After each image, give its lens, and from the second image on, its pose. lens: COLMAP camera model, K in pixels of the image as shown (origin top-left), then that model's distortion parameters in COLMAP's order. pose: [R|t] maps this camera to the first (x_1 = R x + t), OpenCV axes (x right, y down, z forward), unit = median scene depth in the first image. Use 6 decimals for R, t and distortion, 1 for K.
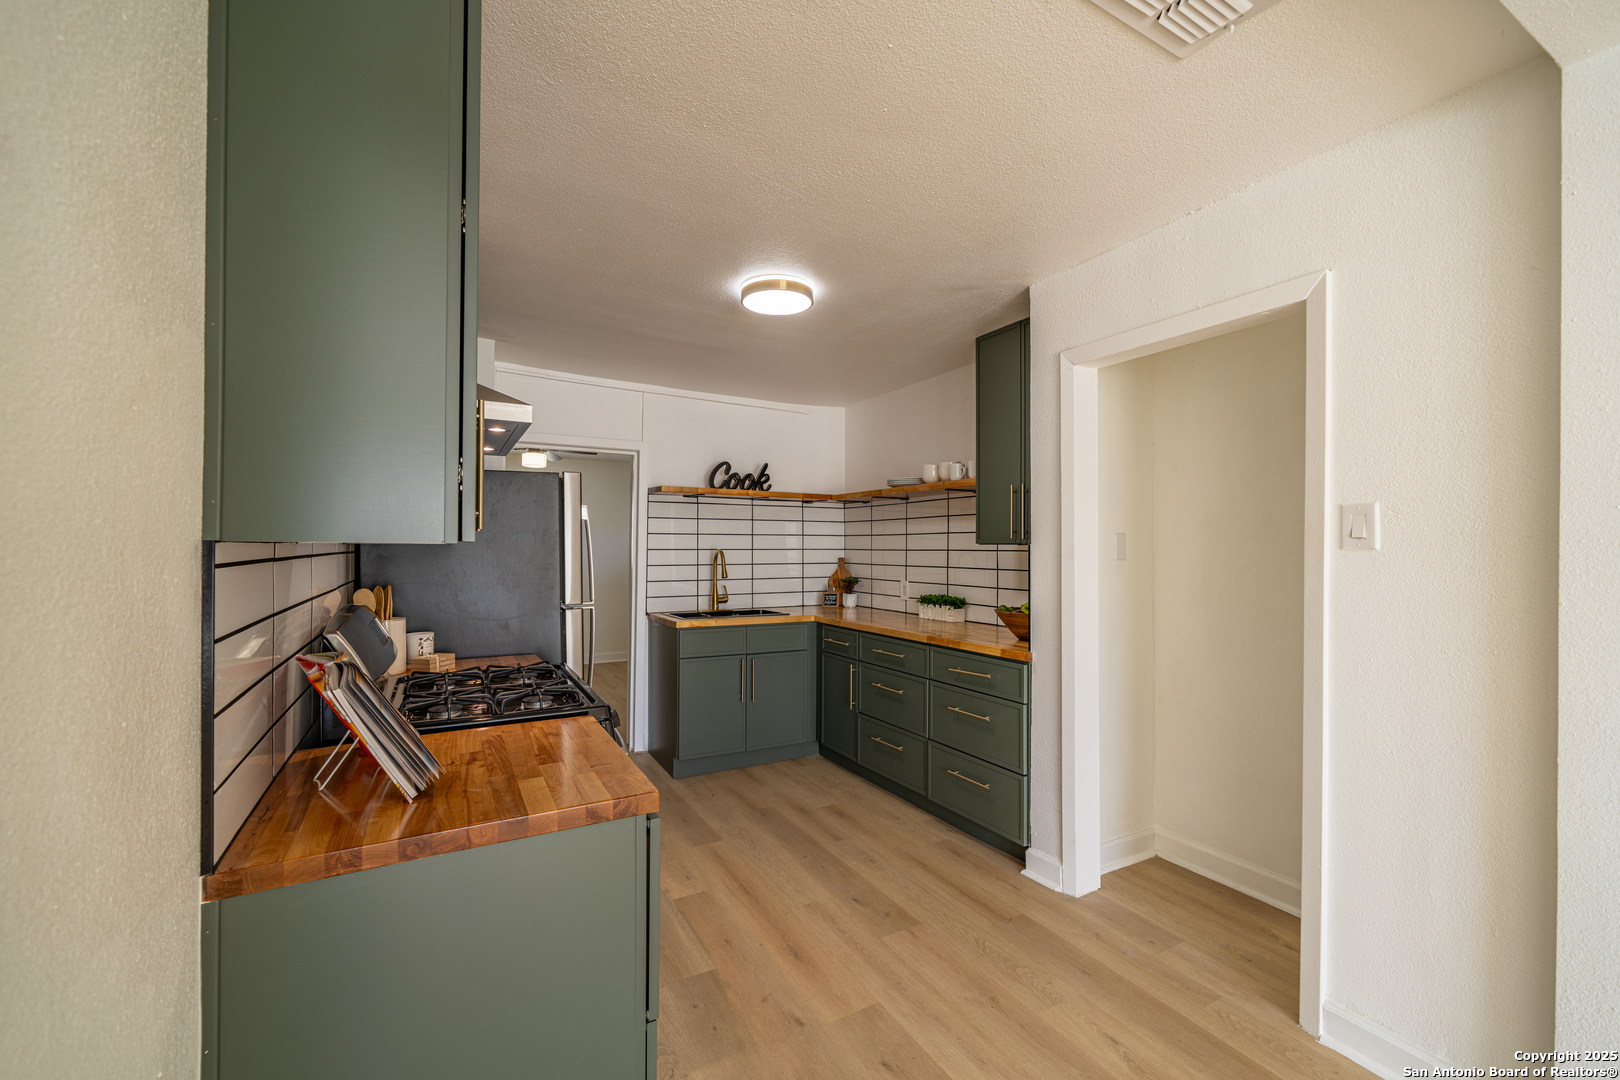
lens RADIAL K [[659.0, 0, 801.8], [0, 659.0, 544.1], [0, 0, 1]] dist [-0.000345, -0.000027]
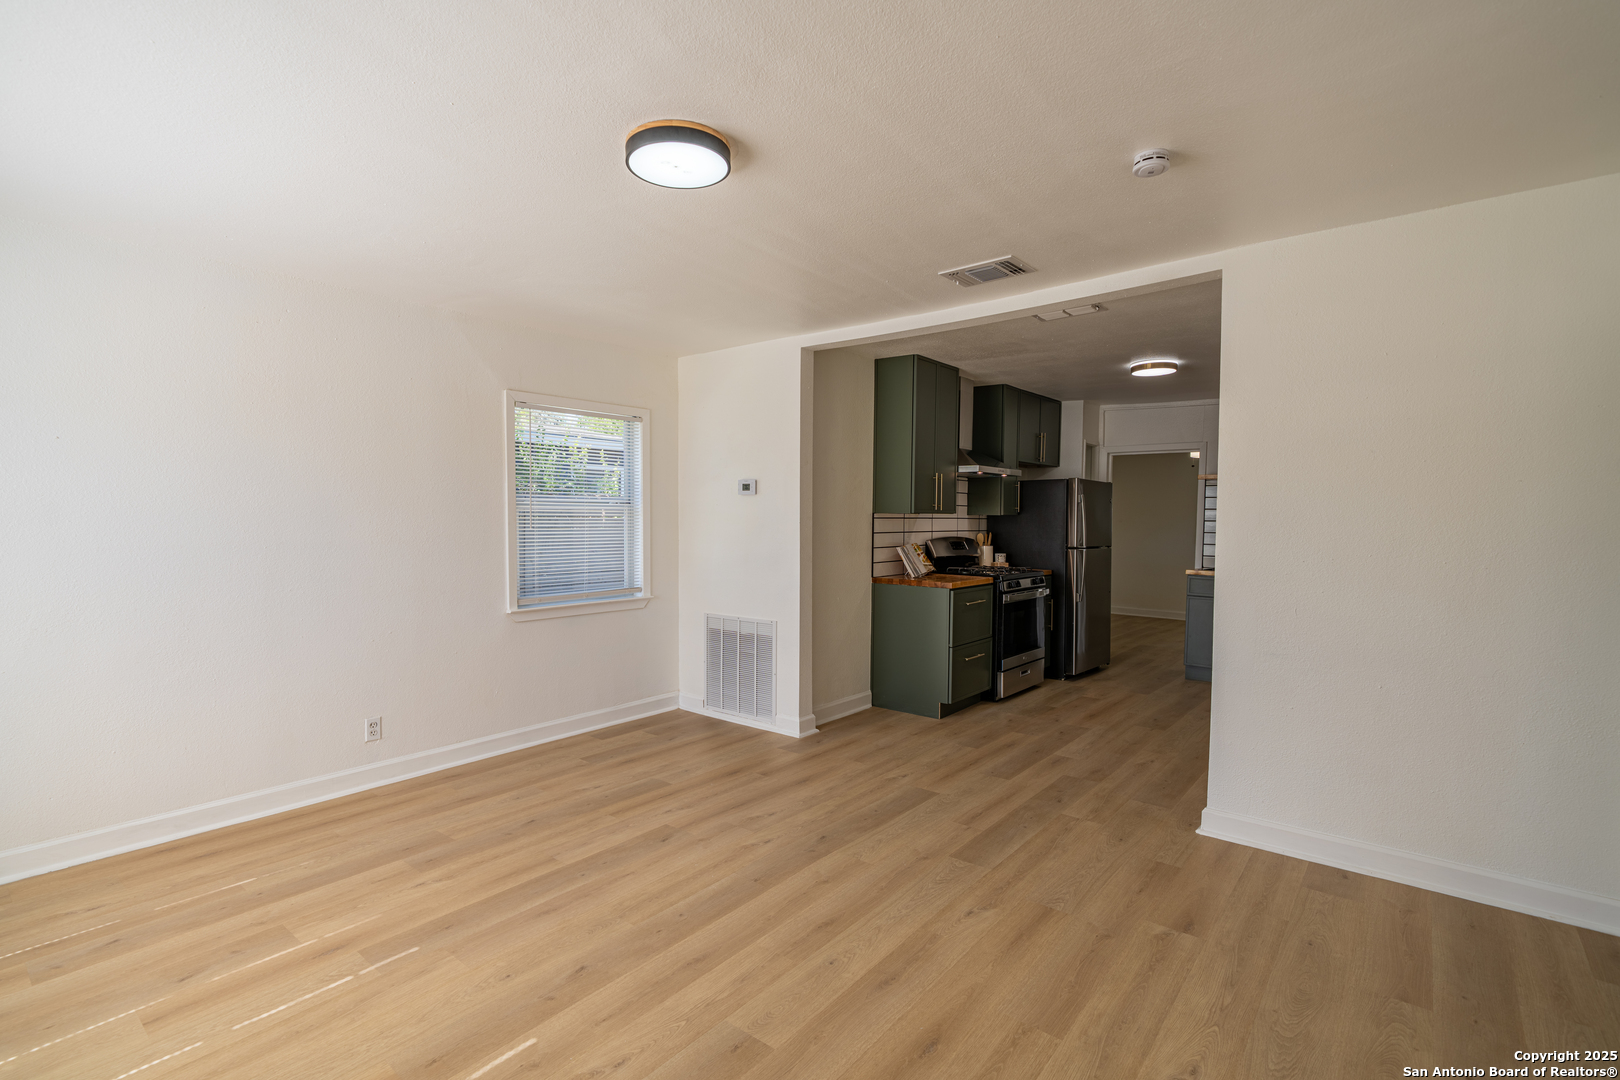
lens RADIAL K [[733.4, 0, 808.1], [0, 733.4, 544.6], [0, 0, 1]] dist [-0.000265, -0.000140]
pose [[0.358244, 0.038558, -0.932832, 0.882605], [-0.006950, 0.999229, 0.038633, 0.004557], [0.933602, -0.007357, 0.358236, -0.316874]]
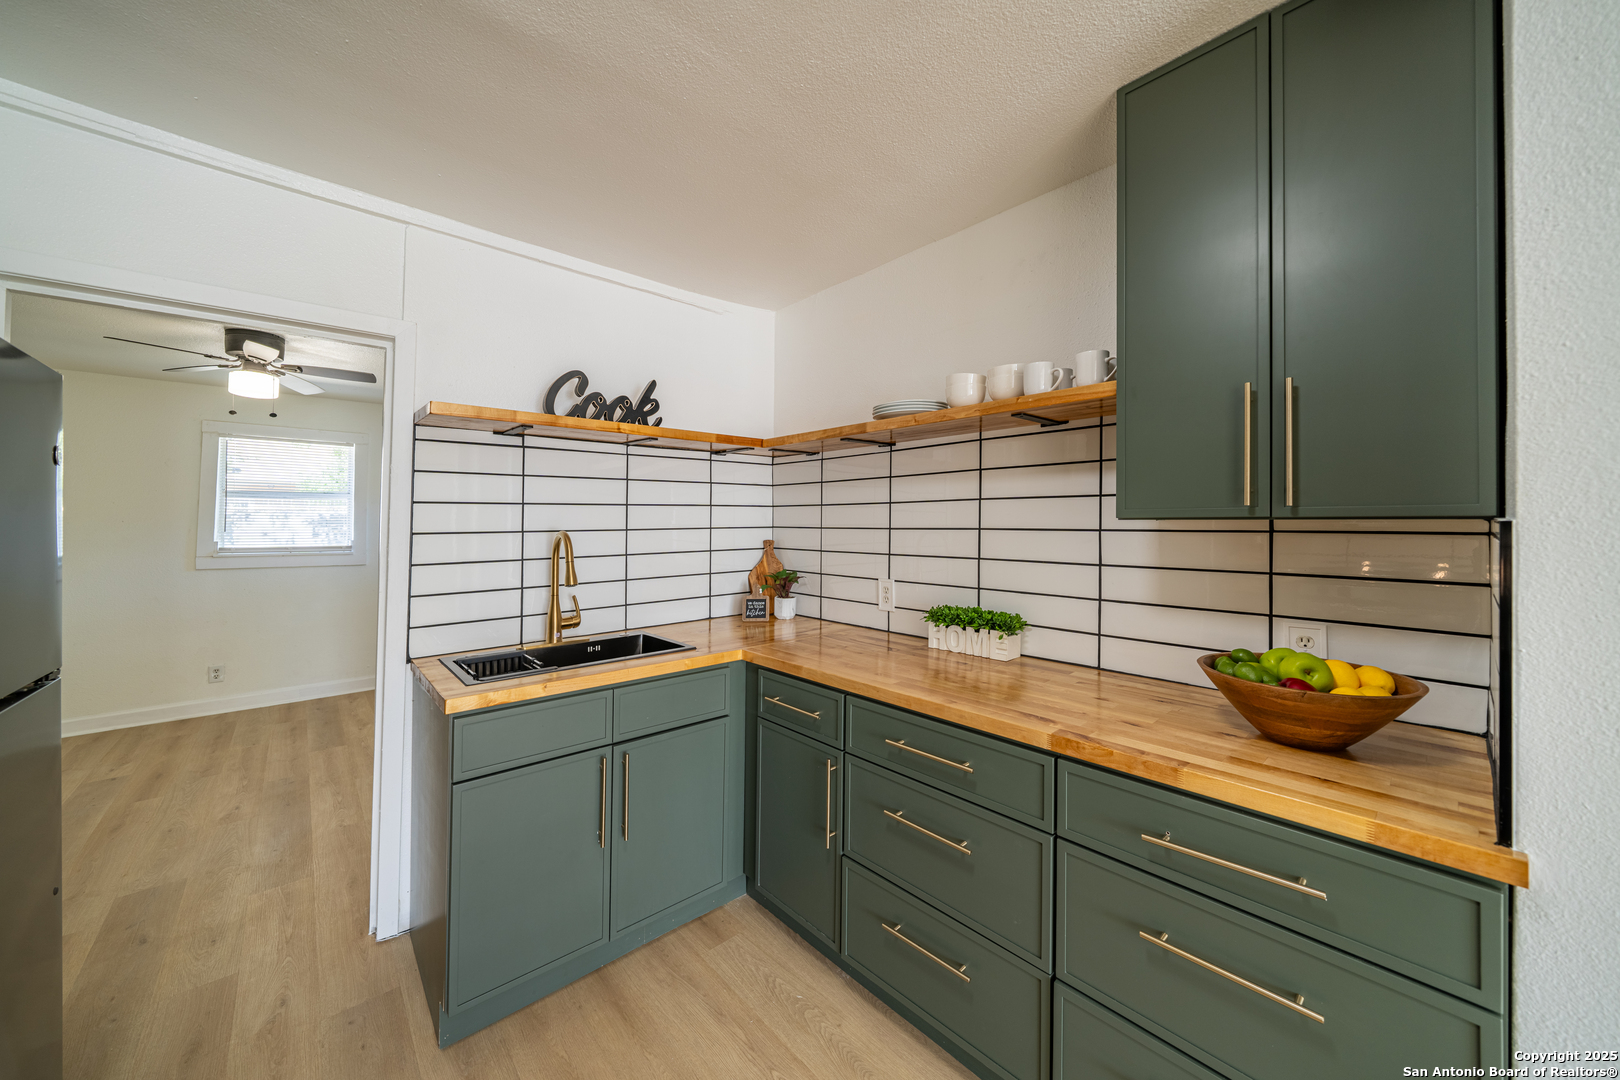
lens RADIAL K [[584.0, 0, 796.6], [0, 584.0, 505.2], [0, 0, 1]] dist [-0.000985, 0.000094]
pose [[0.978327, -0.002128, 0.207054, -0.036014], [0.006517, 0.999768, -0.020515, -0.002032], [-0.206962, 0.021420, 0.978114, 0.483606]]
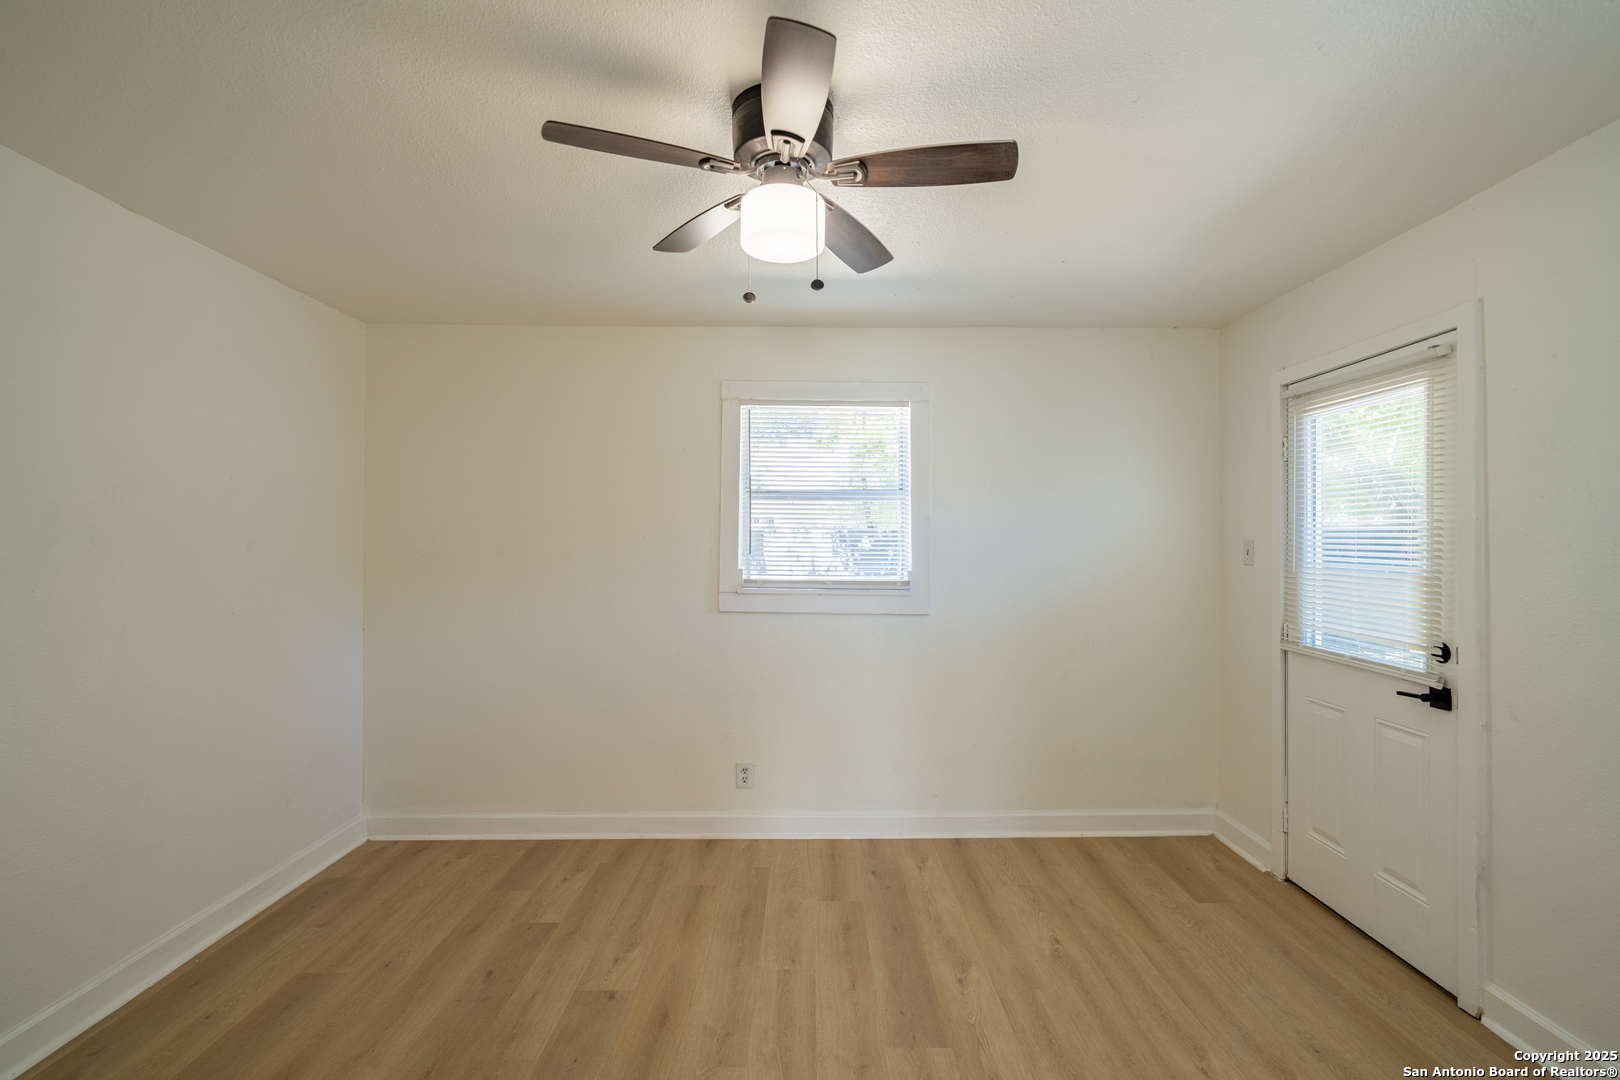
lens RADIAL K [[733.4, 0, 808.1], [0, 733.4, 544.6], [0, 0, 1]] dist [-0.000265, -0.000140]
pose [[0.877727, -0.000781, -0.479160, -0.339737], [0.008433, 0.999869, 0.013819, -0.004507], [0.479087, -0.016170, 0.877619, 0.978851]]
